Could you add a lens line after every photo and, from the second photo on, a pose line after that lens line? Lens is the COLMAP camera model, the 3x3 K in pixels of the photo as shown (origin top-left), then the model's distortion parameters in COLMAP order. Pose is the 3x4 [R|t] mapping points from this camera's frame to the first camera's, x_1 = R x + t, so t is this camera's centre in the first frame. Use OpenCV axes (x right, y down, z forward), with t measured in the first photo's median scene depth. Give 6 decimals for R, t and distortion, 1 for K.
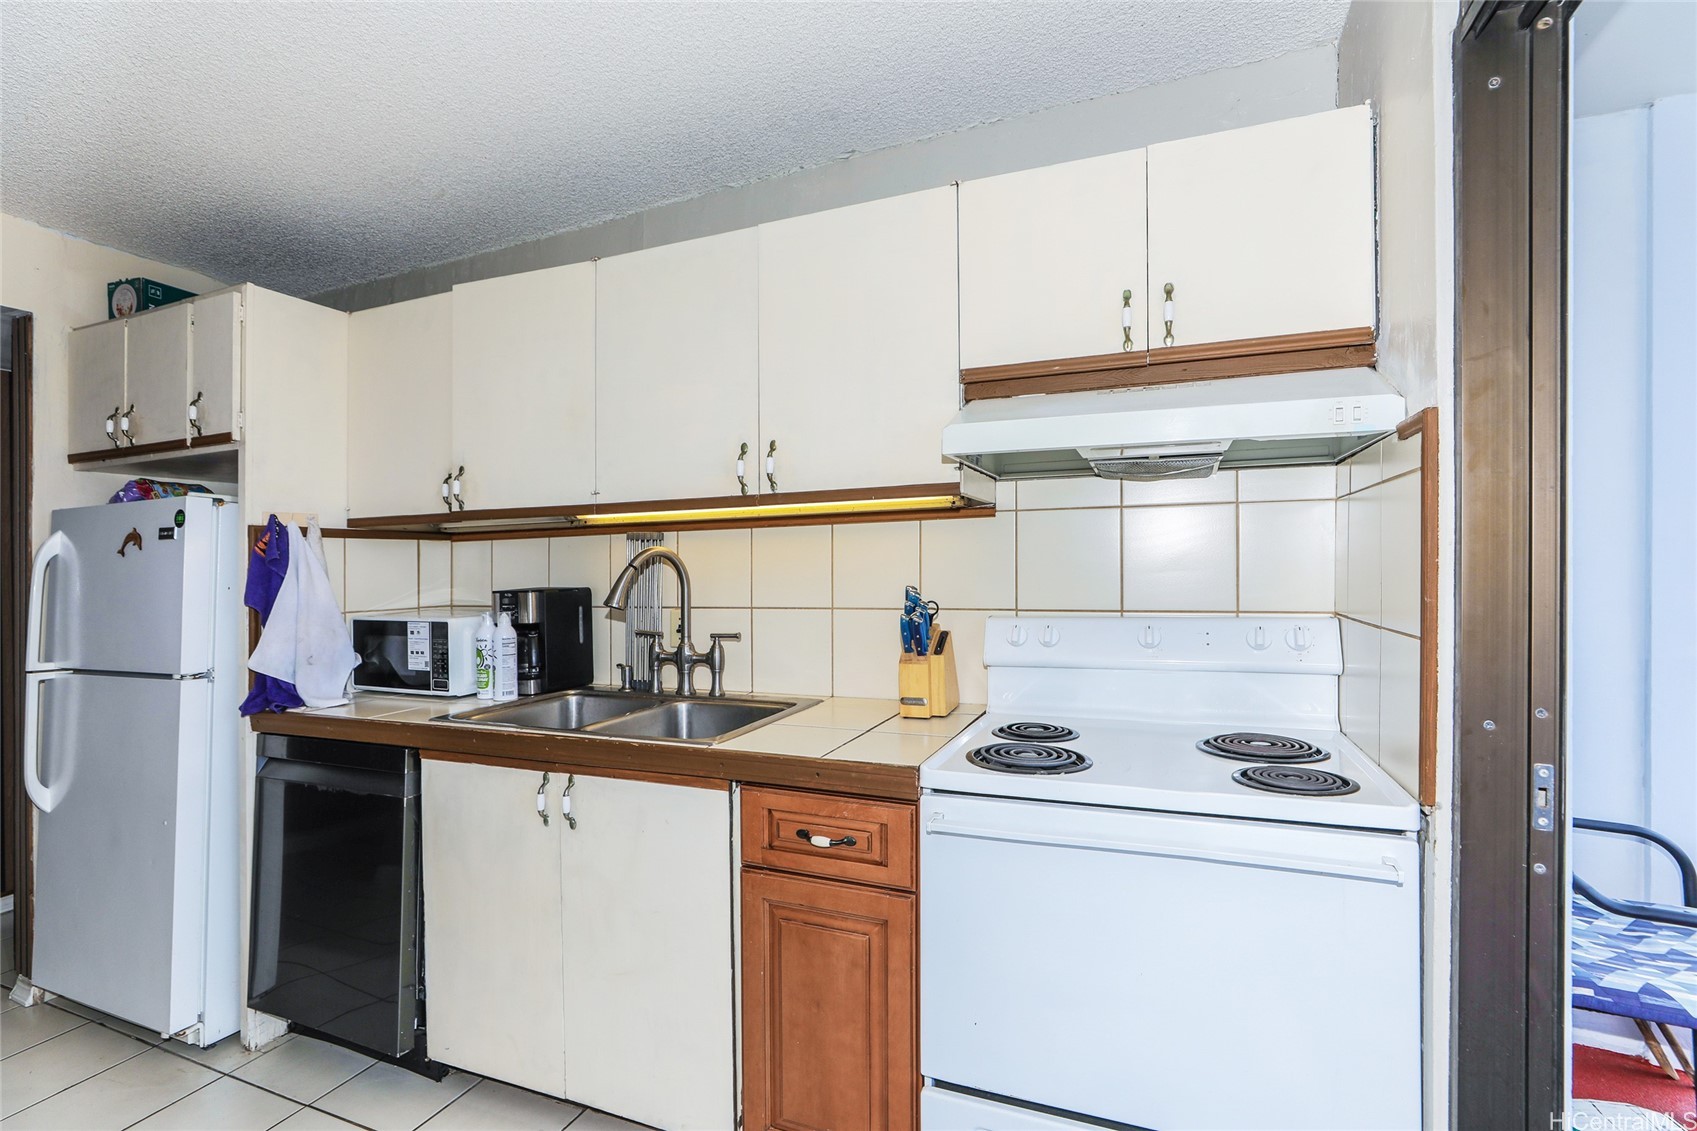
lens RADIAL K [[793.5, 0, 841.7], [0, 793.5, 564.9], [0, 0, 1]] dist [-0.016654, 0.005283]
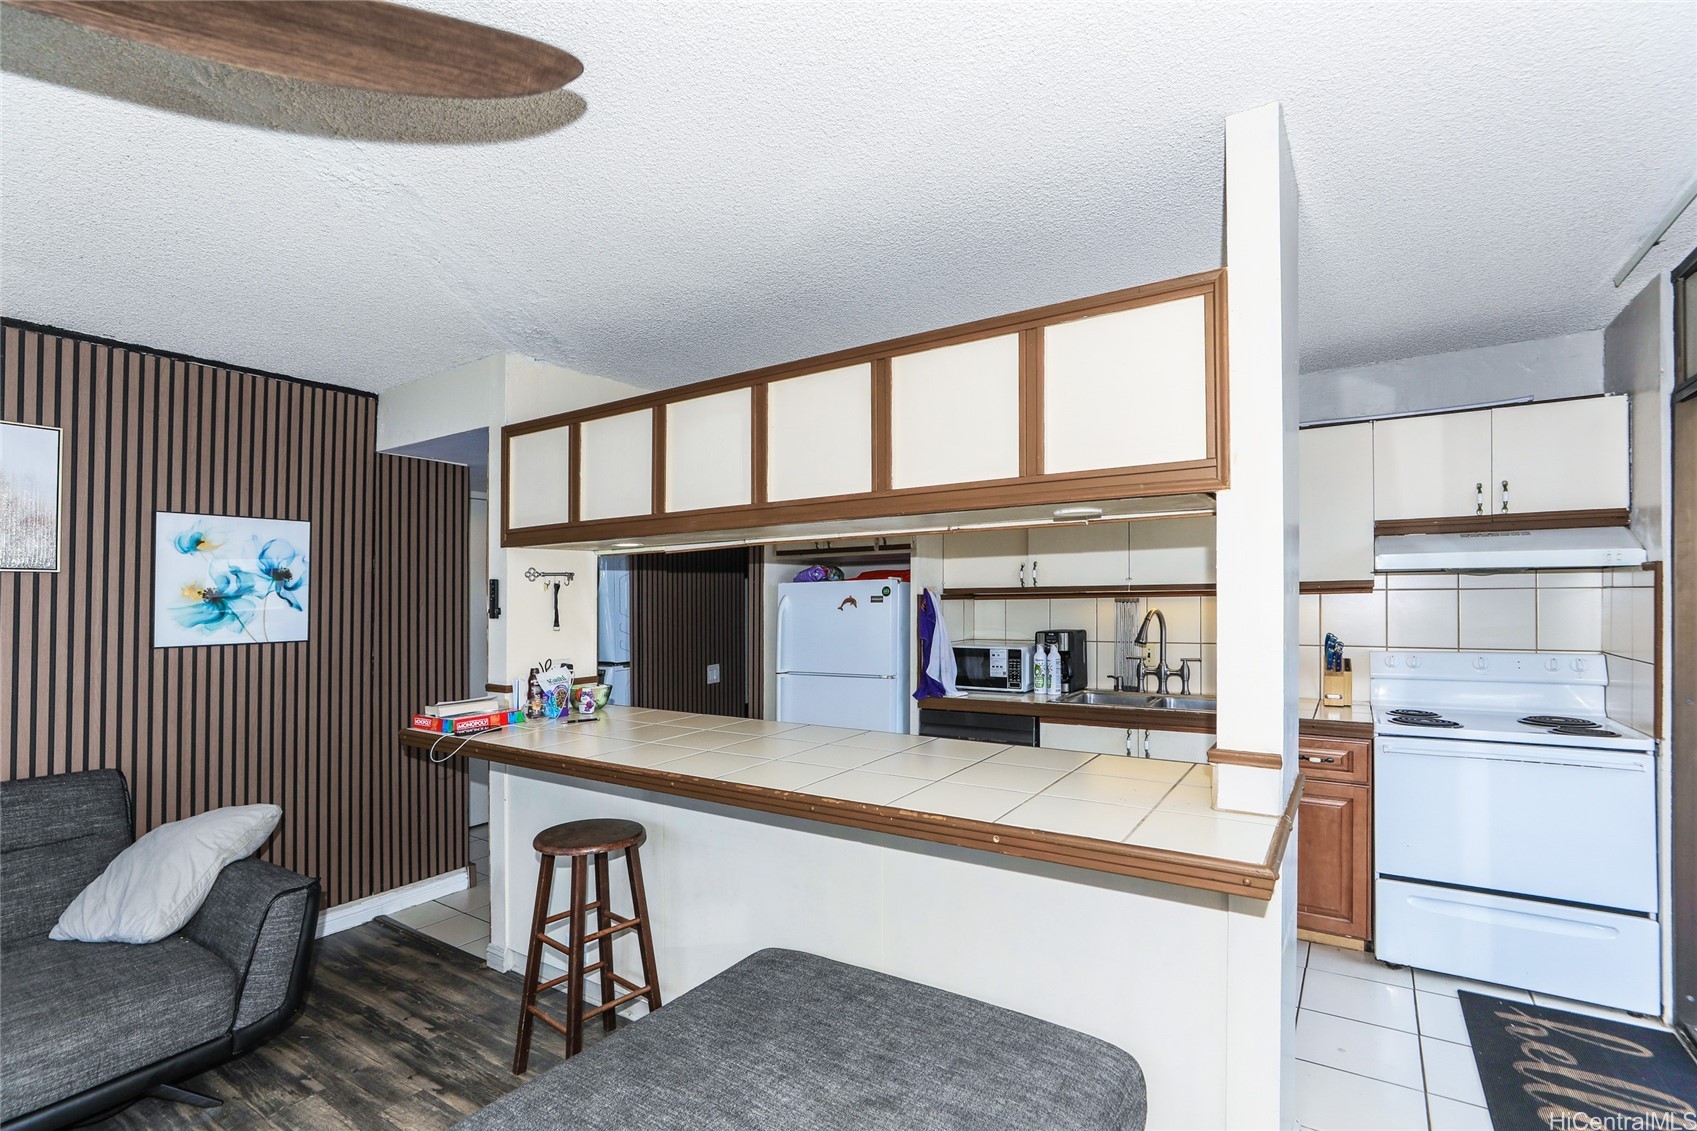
lens RADIAL K [[793.5, 0, 850.4], [0, 793.5, 590.4], [0, 0, 1]] dist [-0.016654, 0.005283]
pose [[0.983675, 0.001716, -0.179945, -0.711365], [-0.003424, 0.999952, -0.009182, -0.052047], [0.179921, 0.009648, 0.983634, -1.028815]]
